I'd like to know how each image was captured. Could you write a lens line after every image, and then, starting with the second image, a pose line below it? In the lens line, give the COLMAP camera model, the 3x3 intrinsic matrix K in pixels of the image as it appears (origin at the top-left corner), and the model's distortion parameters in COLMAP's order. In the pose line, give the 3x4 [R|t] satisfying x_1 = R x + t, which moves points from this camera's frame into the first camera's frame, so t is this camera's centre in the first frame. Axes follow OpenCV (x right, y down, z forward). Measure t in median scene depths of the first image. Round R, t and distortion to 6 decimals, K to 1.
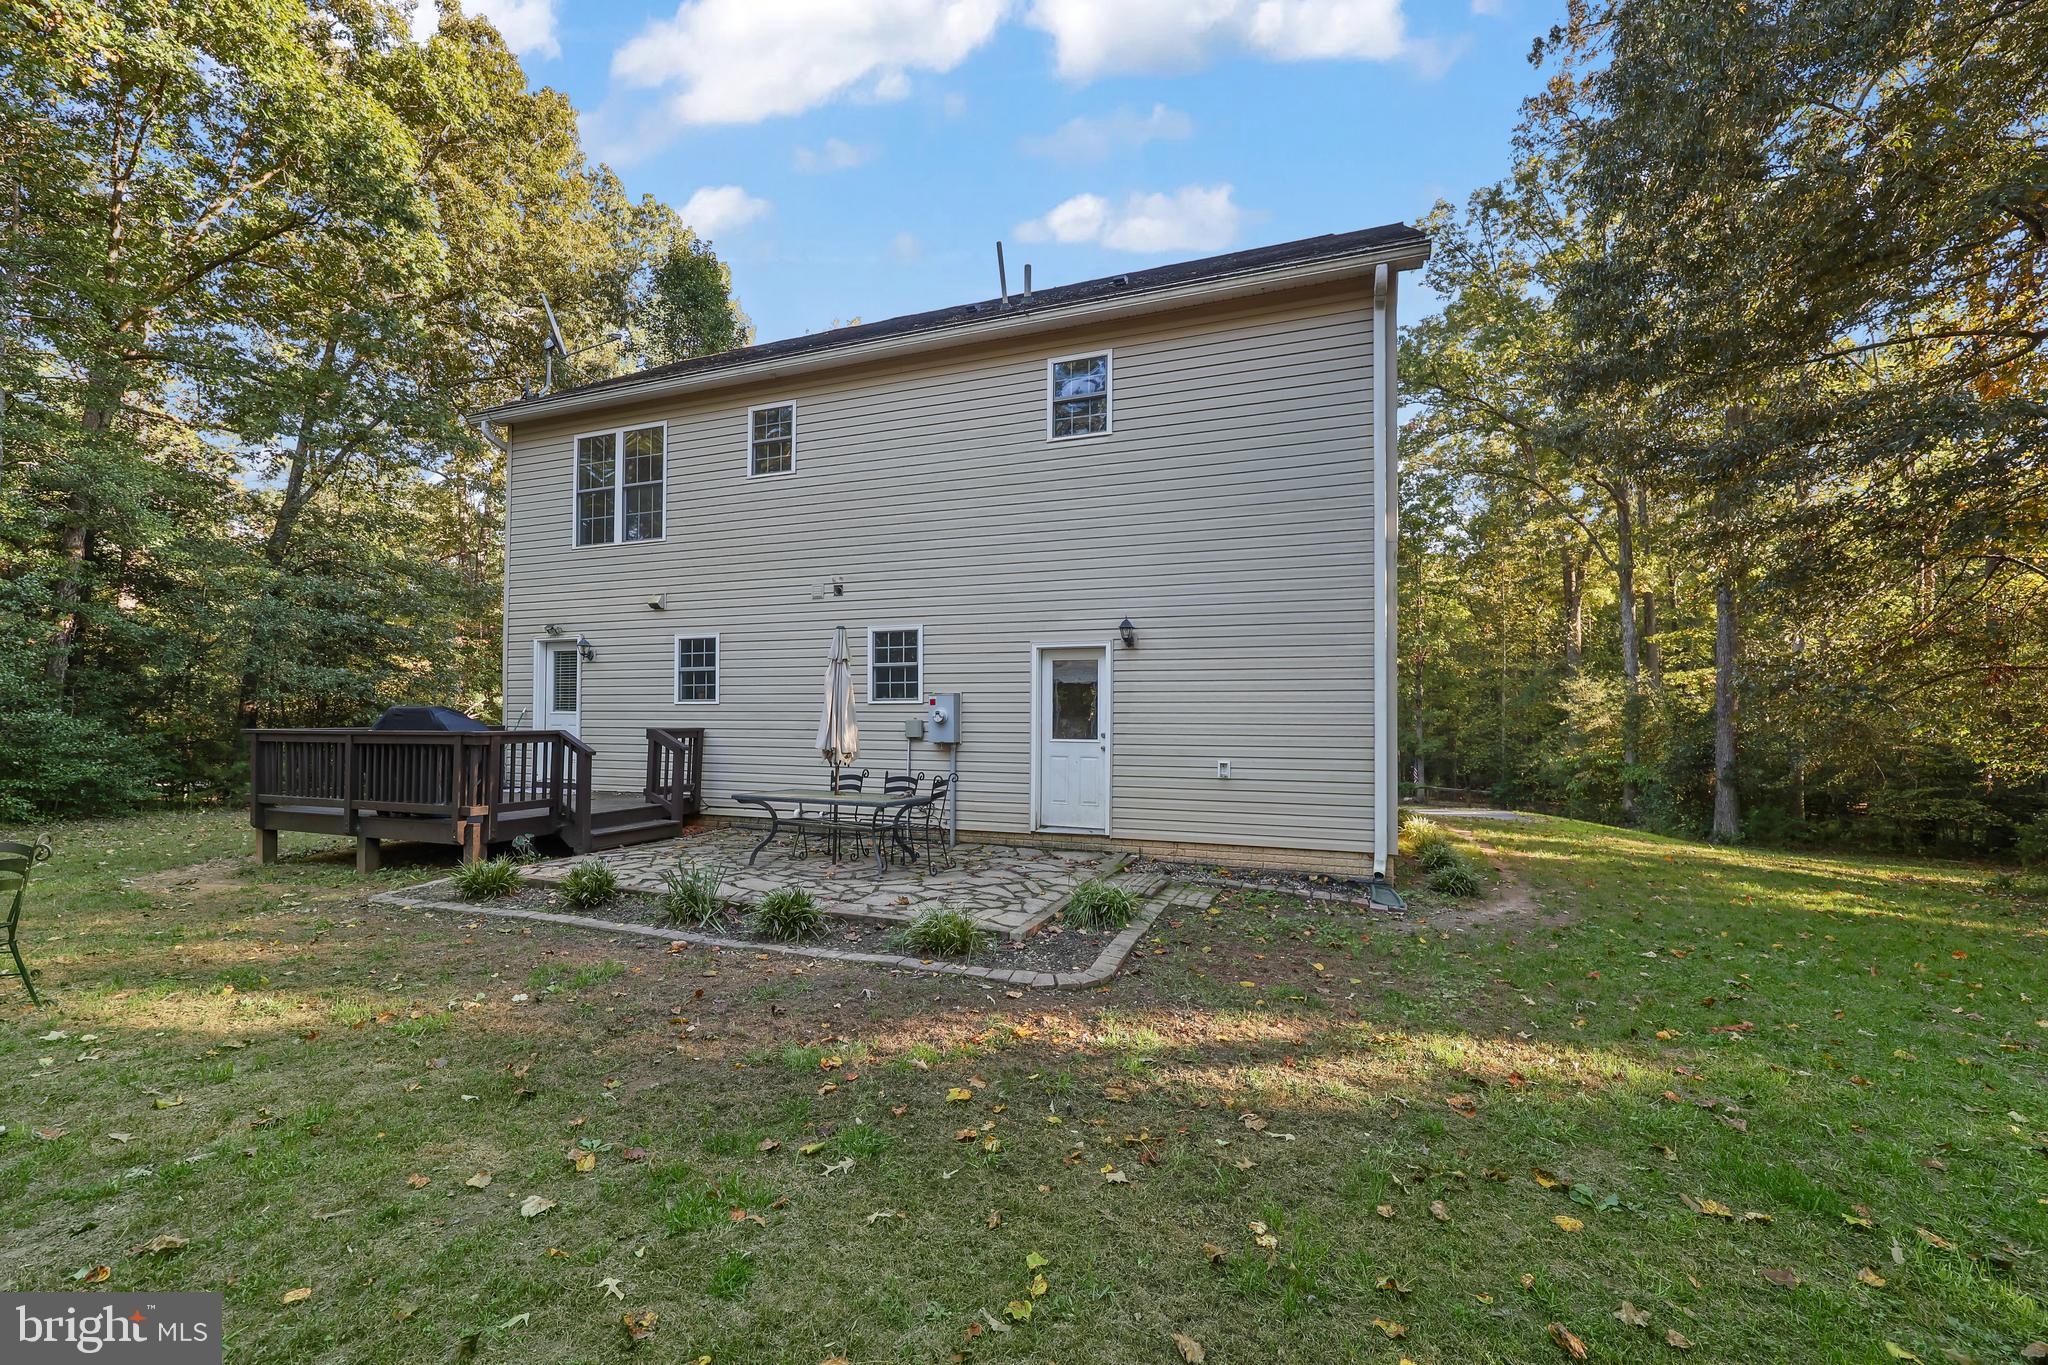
lens RADIAL K [[826.4, 0, 1024.0], [0, 826.4, 682.5], [0, 0, 1]] dist [0.000335, 0.000084]
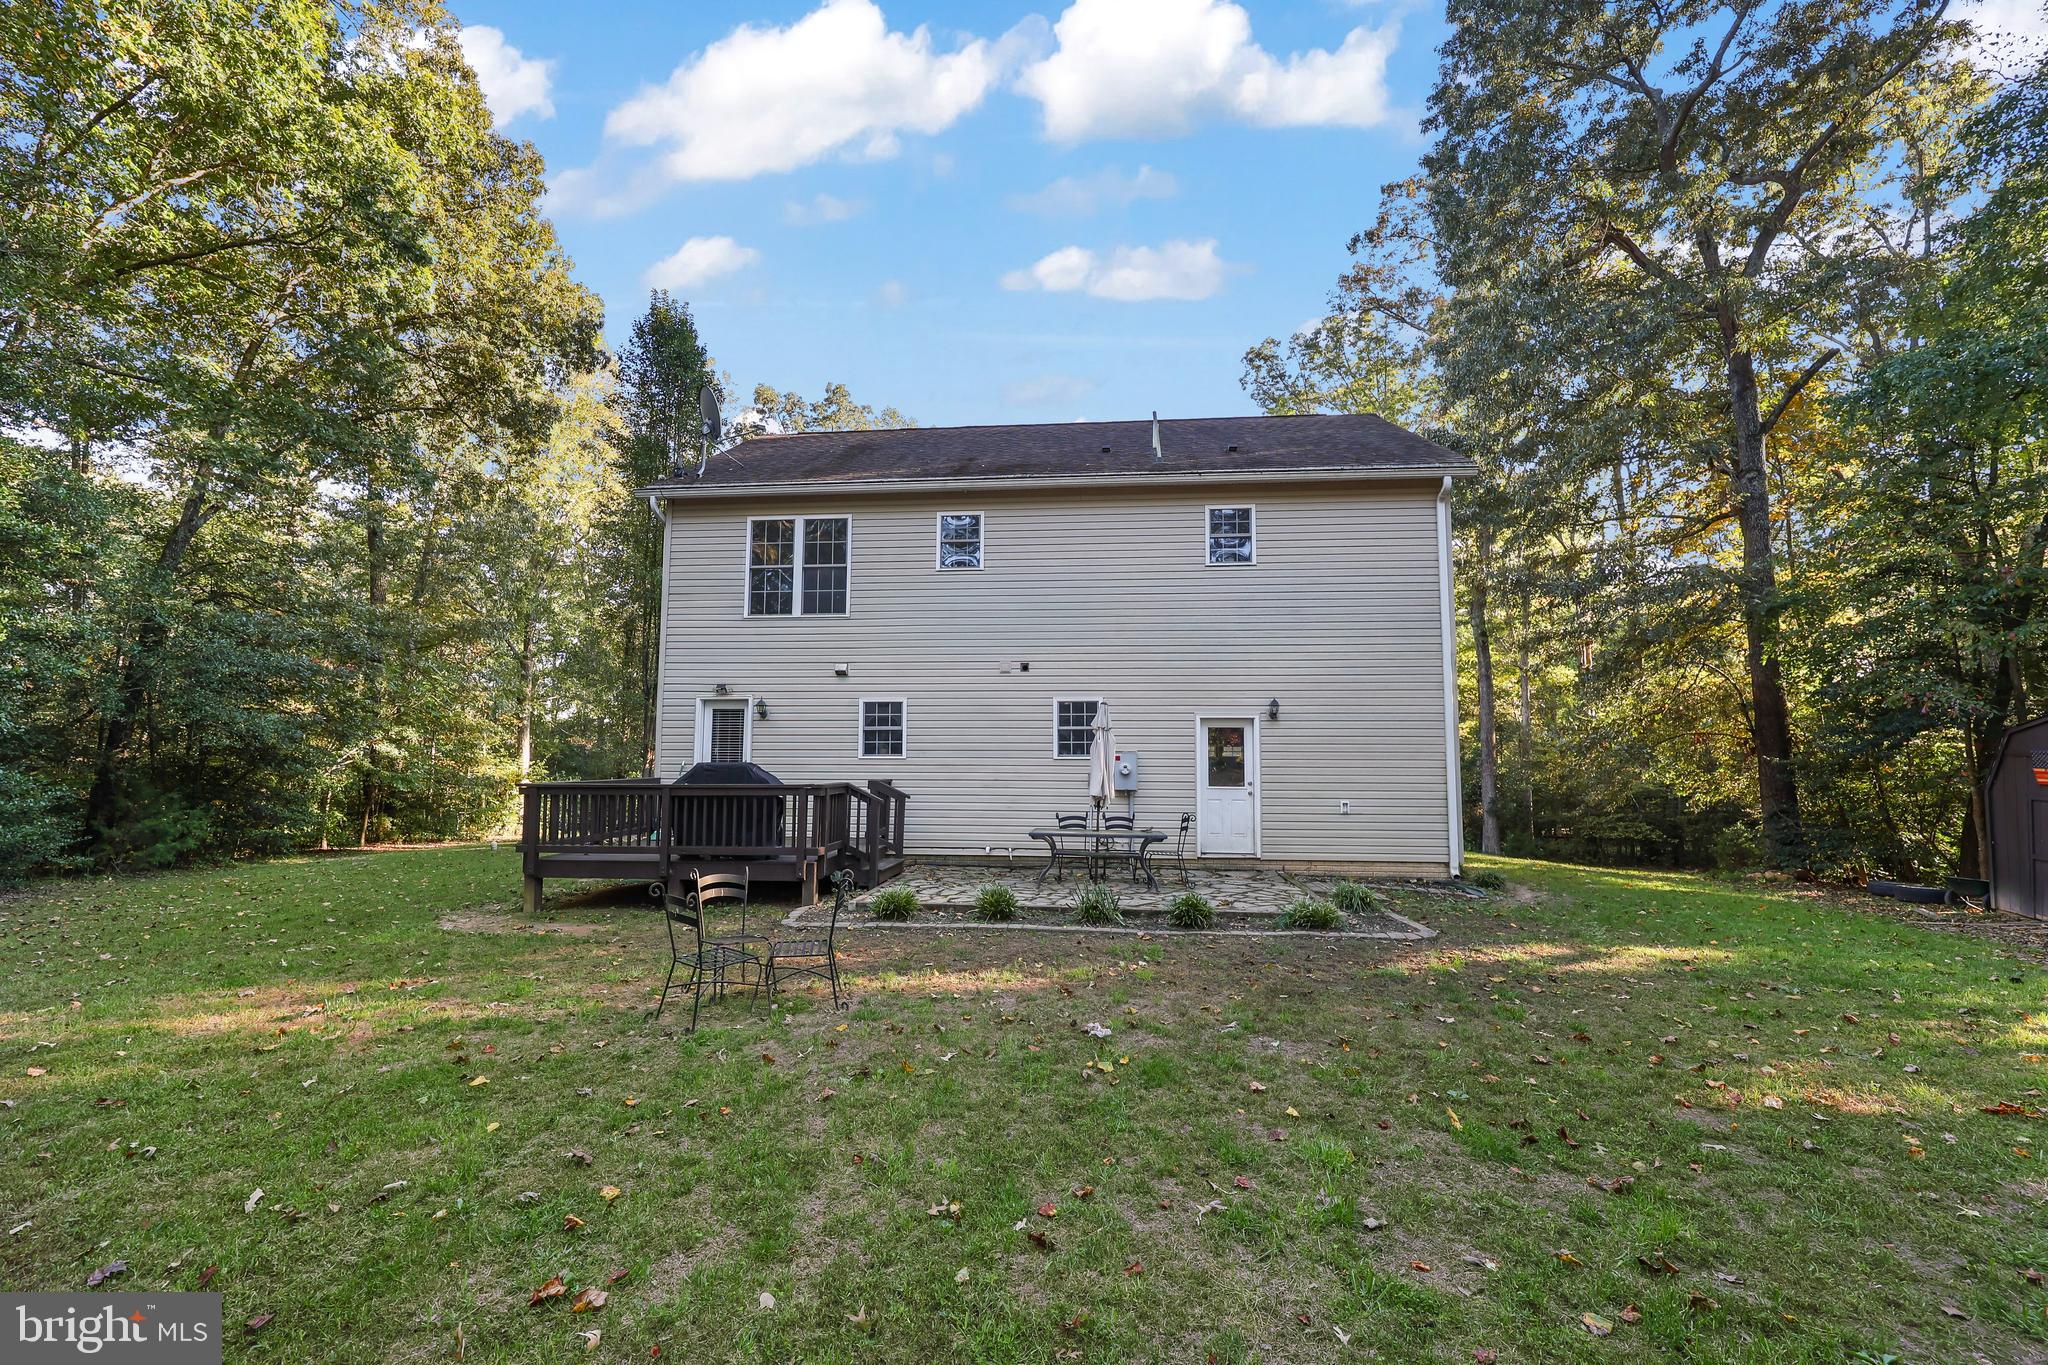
lens RADIAL K [[833.8, 0, 1022.9], [0, 833.8, 665.1], [0, 0, 1]] dist [0.003046, 0.000171]
pose [[0.964699, 0.028788, 0.261776, -0.519057], [-0.010177, 0.997340, -0.072176, -0.022433], [-0.263157, 0.066964, 0.962426, -0.192067]]
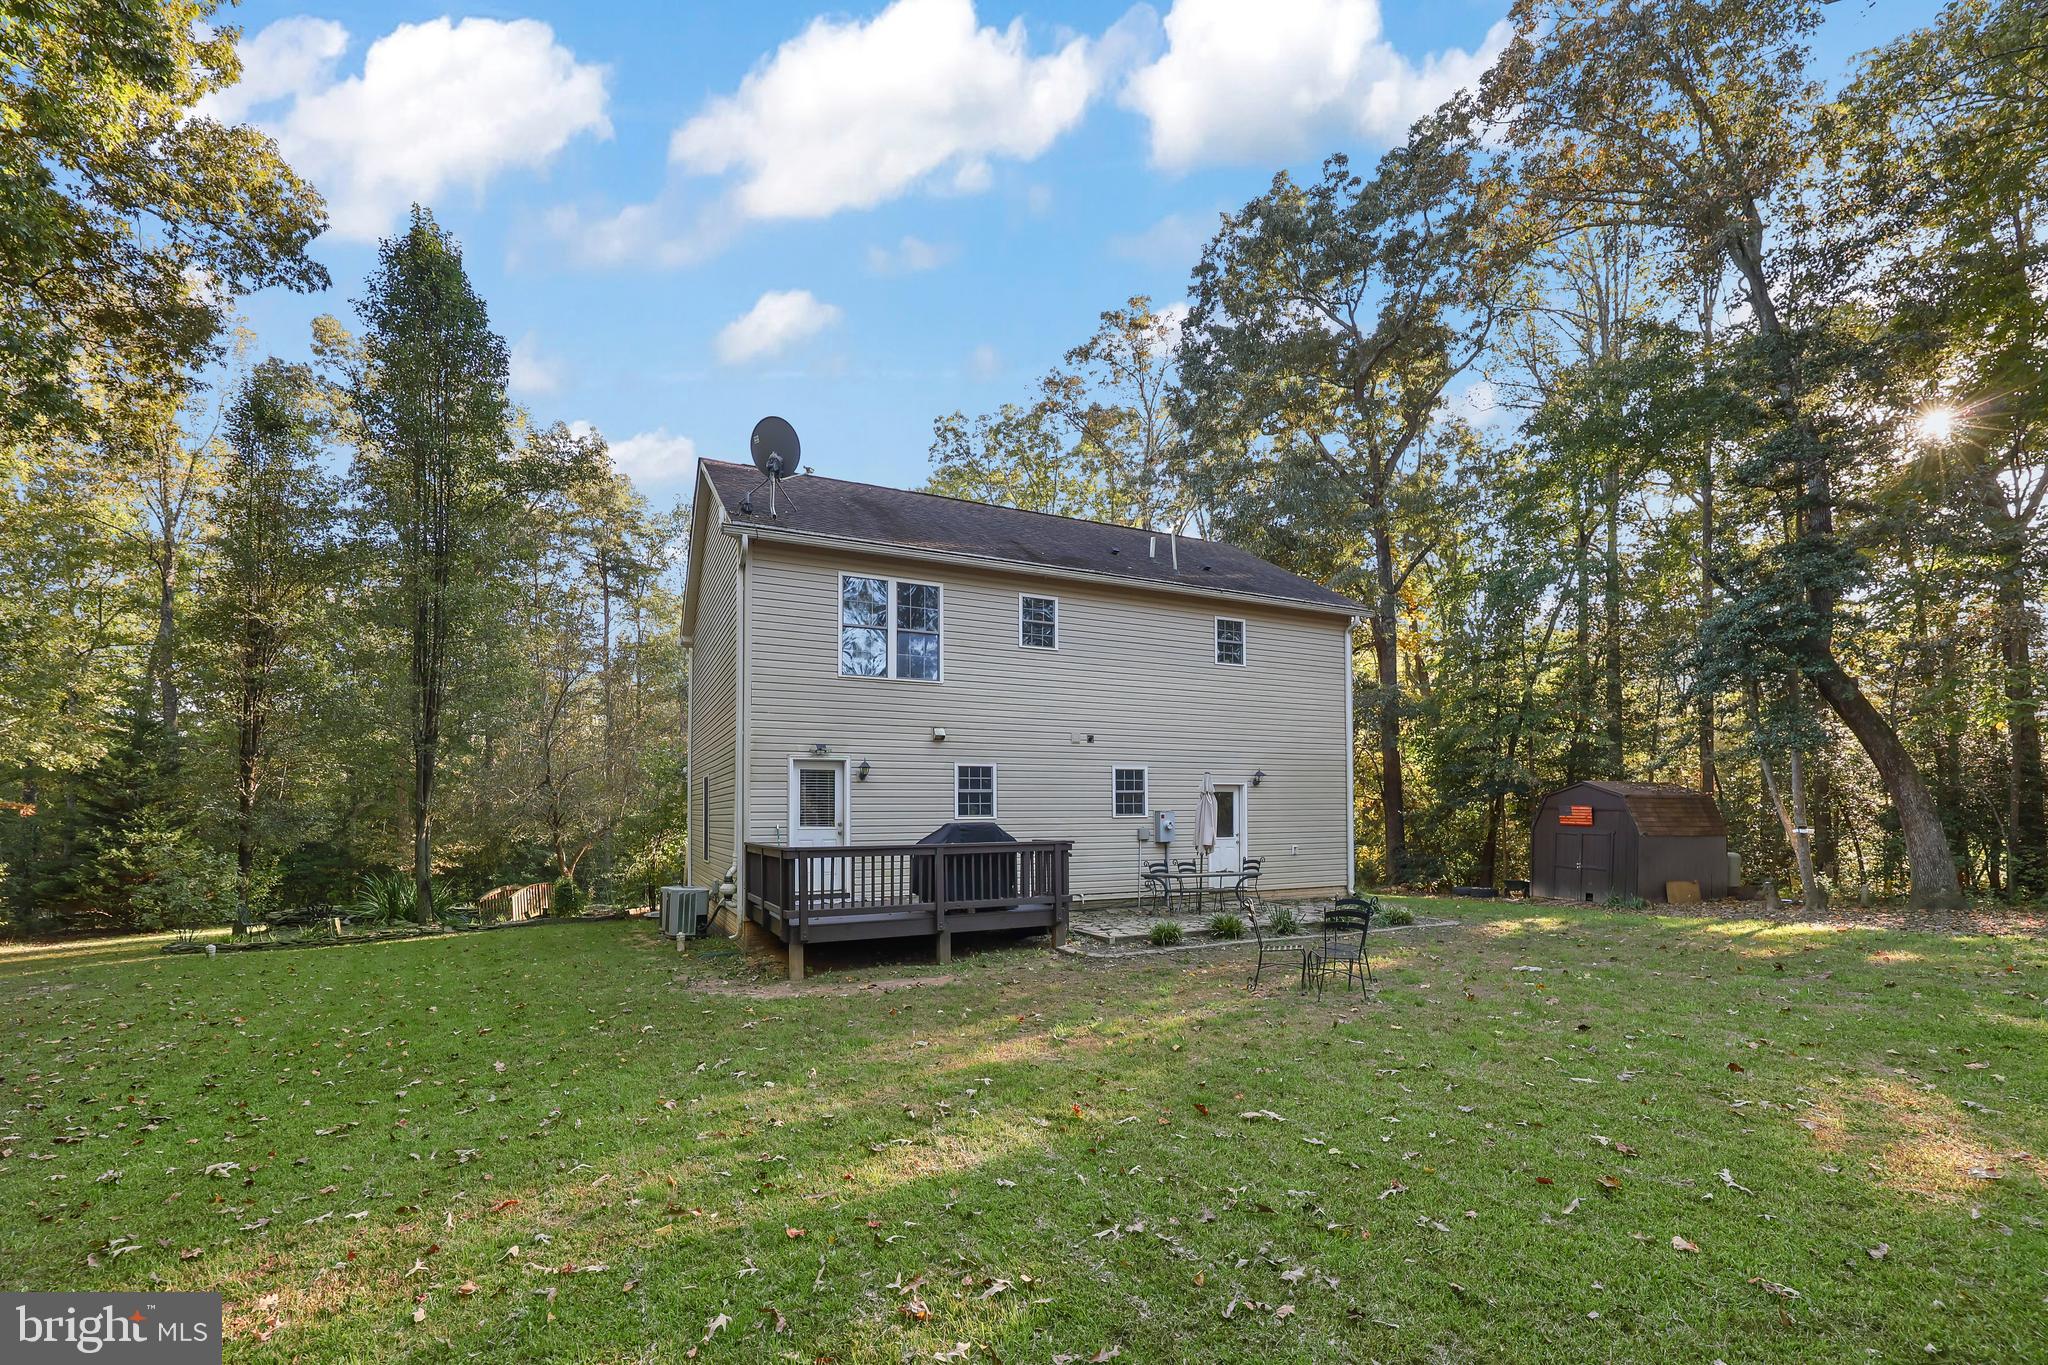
lens RADIAL K [[846.2, 0, 1019.8], [0, 846.2, 808.1], [0, 0, 1]] dist [0.000287, -0.000075]
pose [[0.689729, -0.003564, 0.724058, -1.292342], [-0.018320, 0.999582, 0.022372, -0.020435], [-0.723835, -0.028695, 0.689376, 0.062277]]
